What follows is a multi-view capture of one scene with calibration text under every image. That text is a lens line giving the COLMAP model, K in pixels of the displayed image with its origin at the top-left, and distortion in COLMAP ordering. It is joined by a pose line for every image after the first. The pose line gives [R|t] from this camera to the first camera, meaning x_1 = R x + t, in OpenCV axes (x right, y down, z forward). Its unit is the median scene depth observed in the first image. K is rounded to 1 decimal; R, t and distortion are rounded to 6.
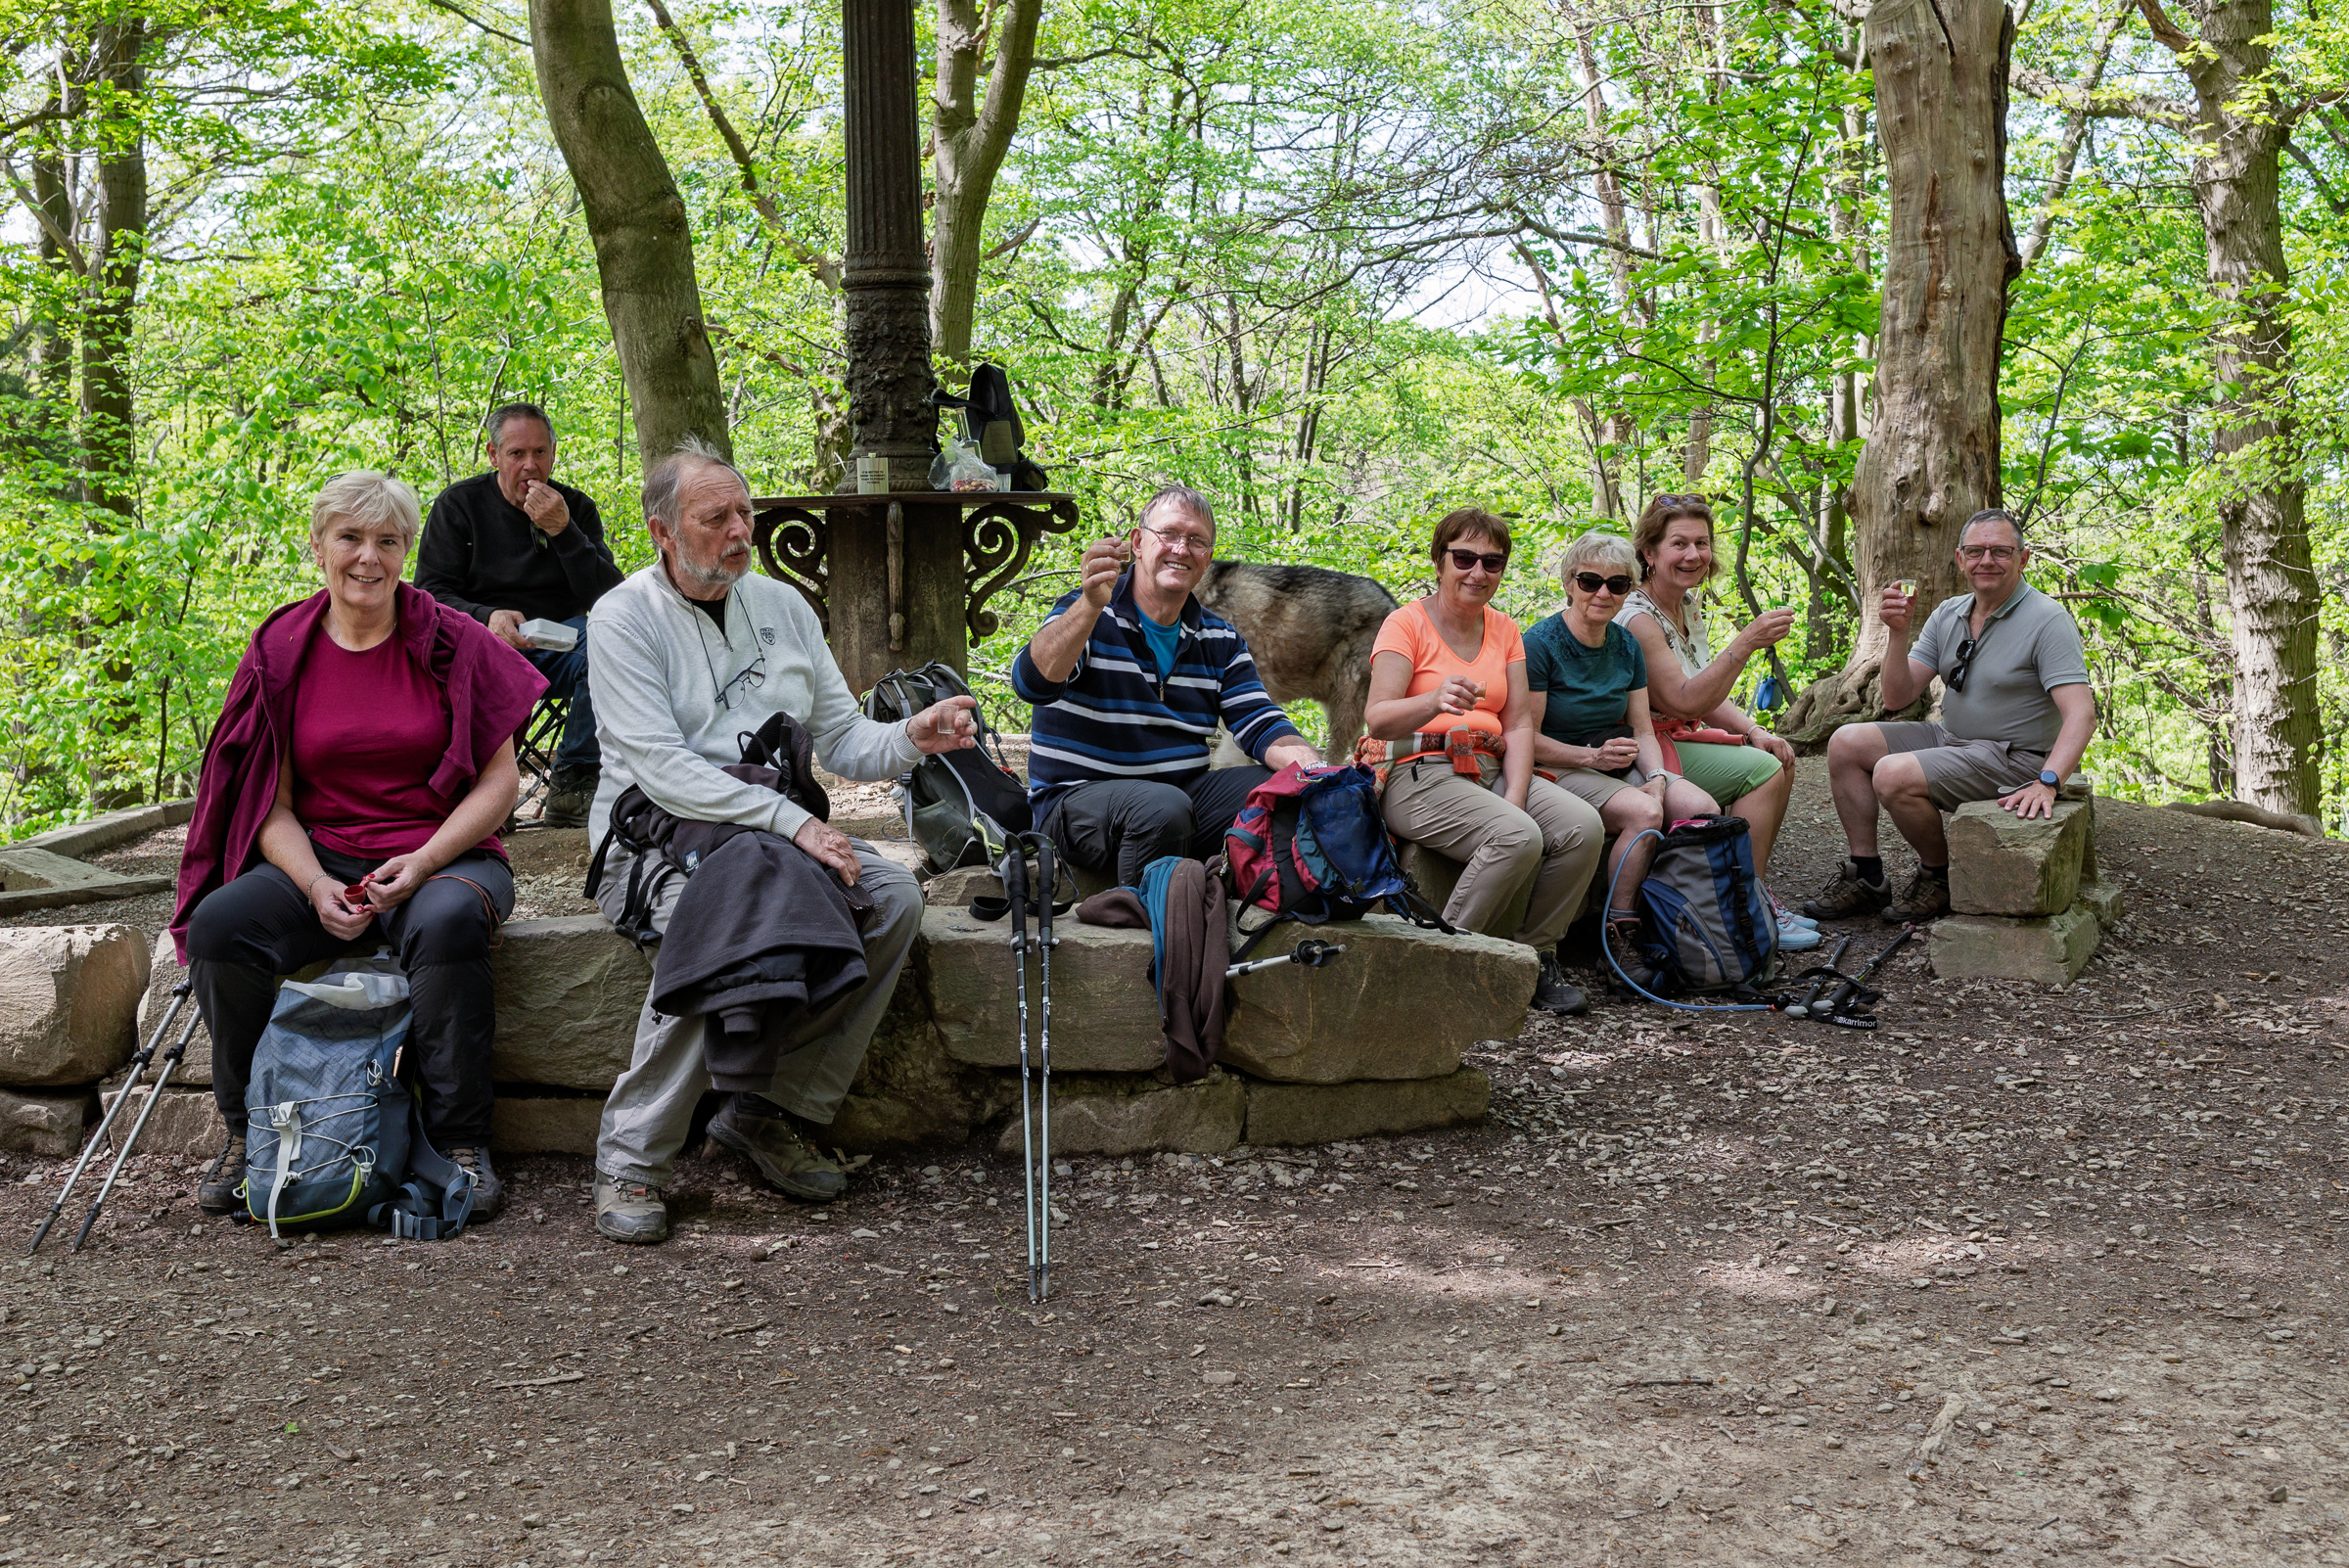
lens RADIAL K [[2731.1, 0, 1172.8], [0, 2731.1, 787.2], [0, 0, 1]] dist [0.006518, 0.000000]
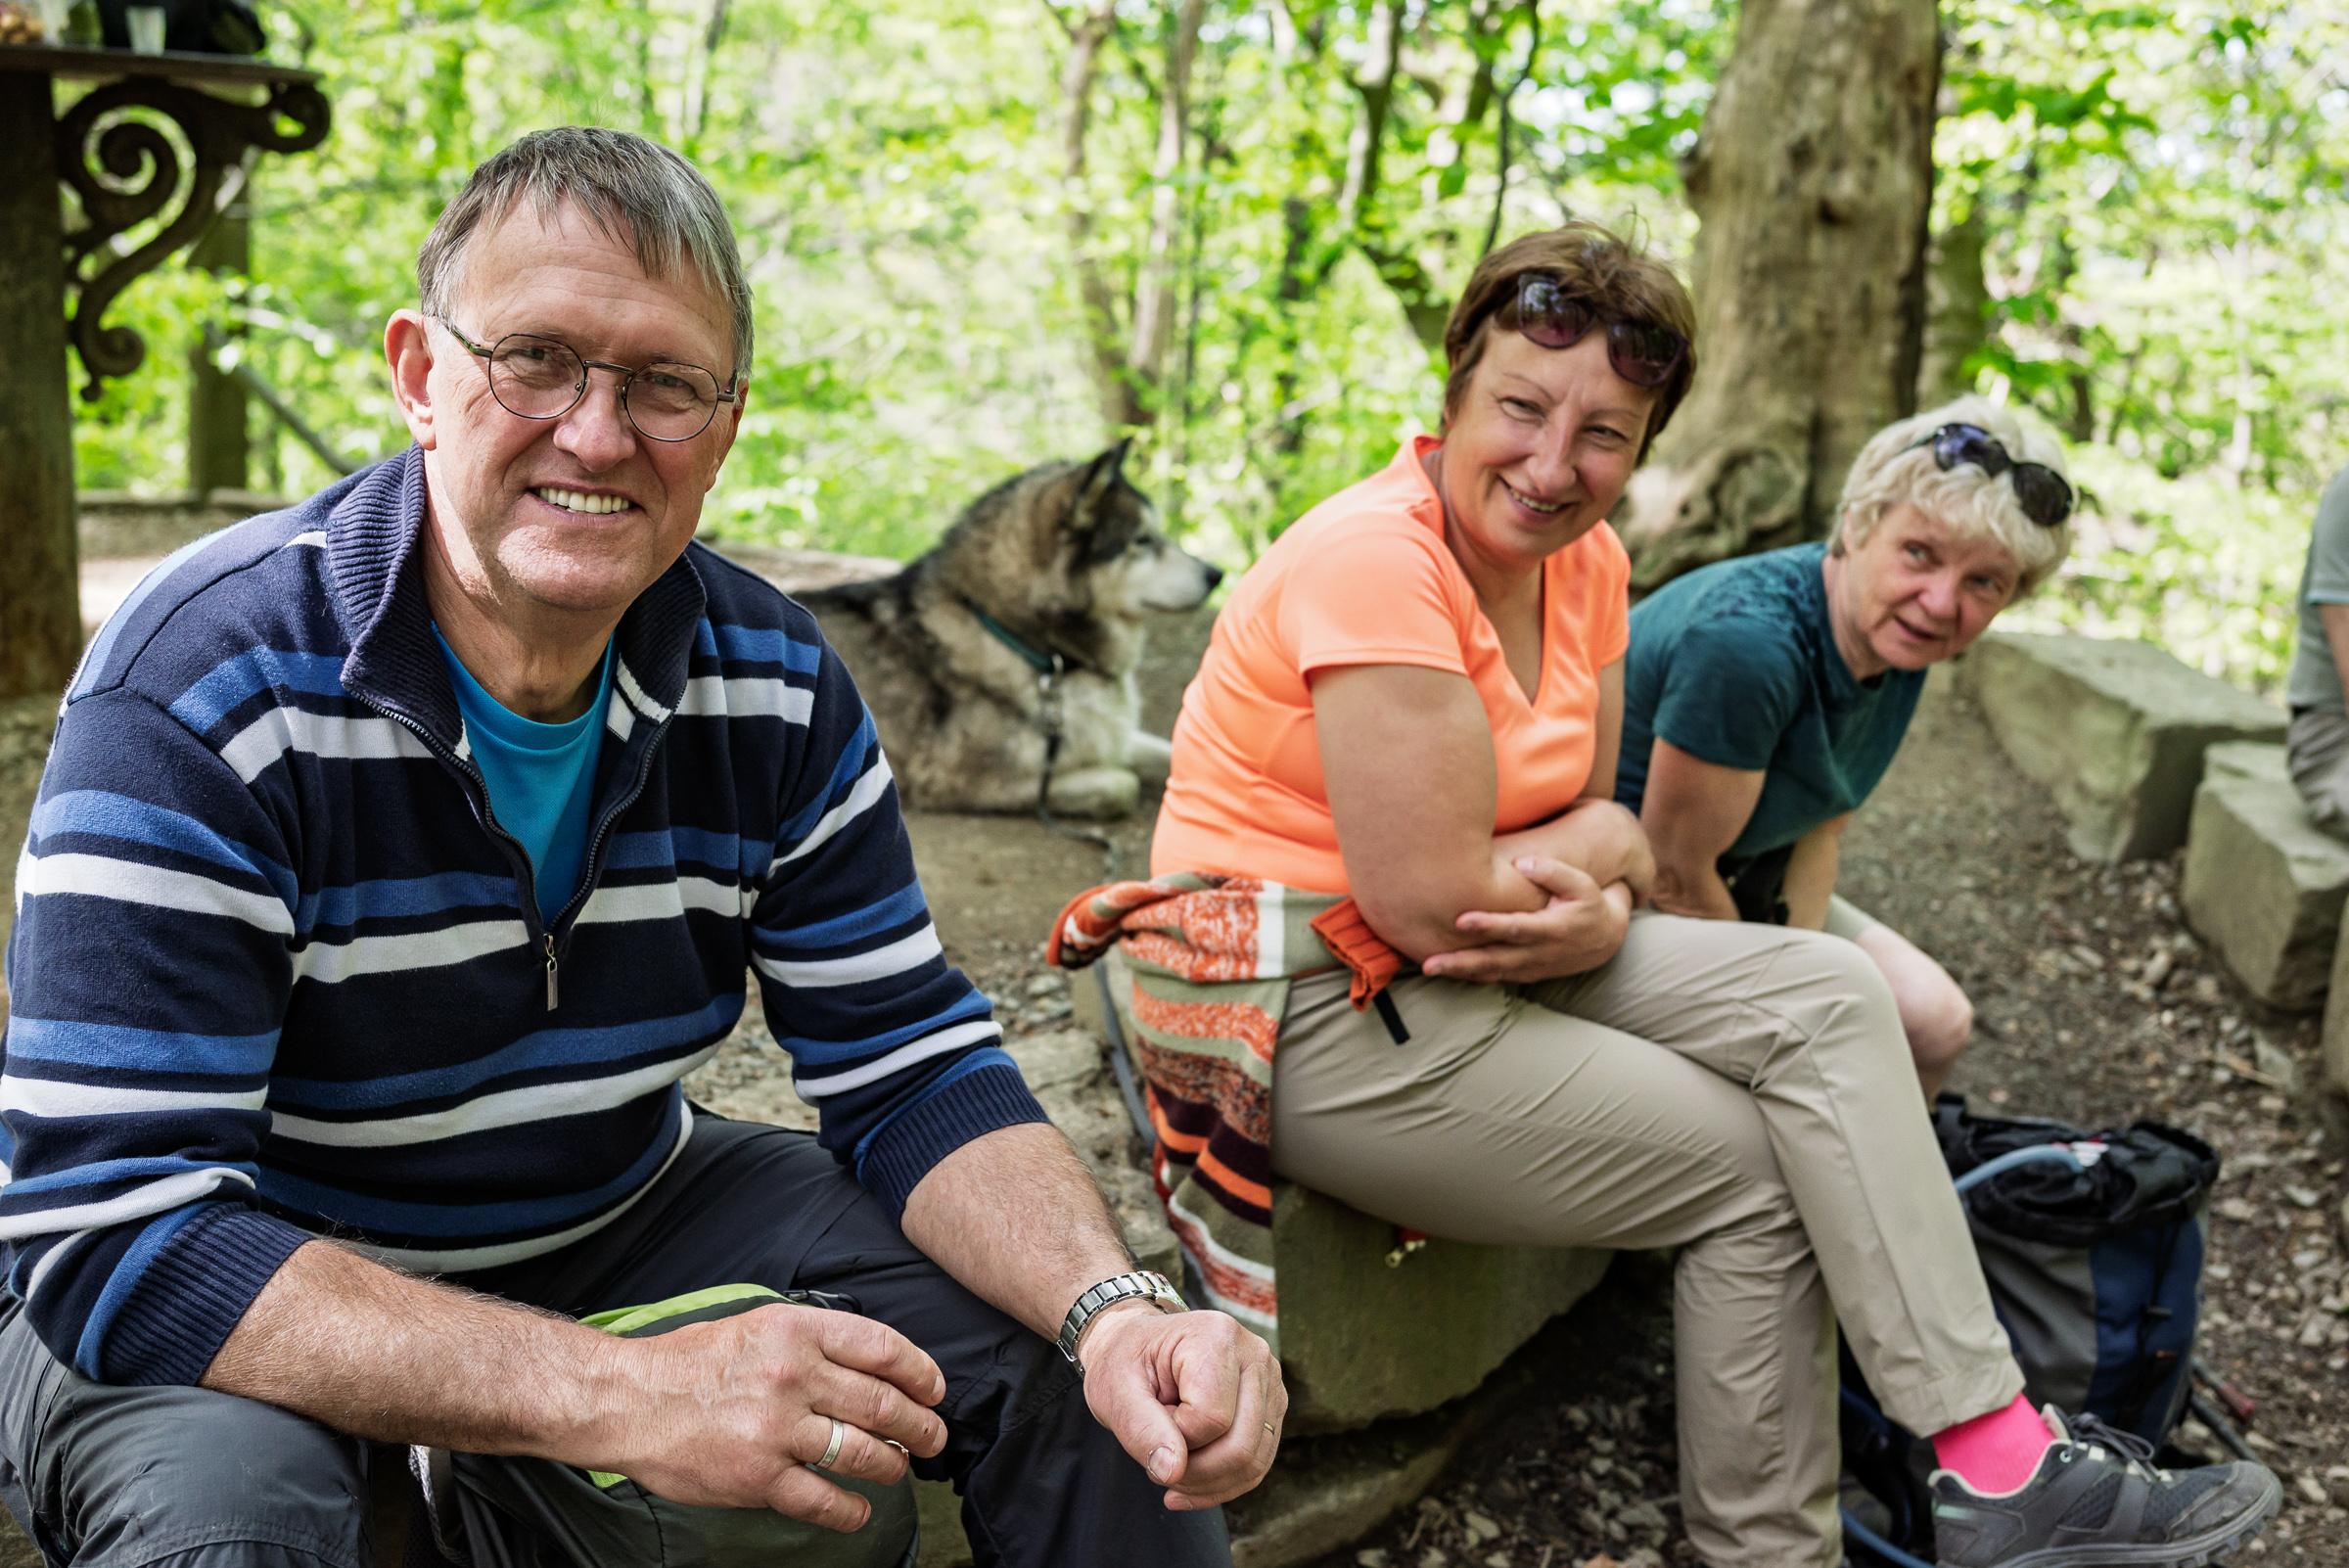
lens RADIAL K [[2731.1, 0, 1189.9], [0, 2731.1, 794.3], [0, 0, 1]] dist [0.006518, 0.000000]
pose [[0.971804, 0.005817, 0.235719, -0.002503], [-0.038876, 0.989967, 0.135846, -0.054831], [-0.232564, -0.141180, 0.962280, 0.506975]]
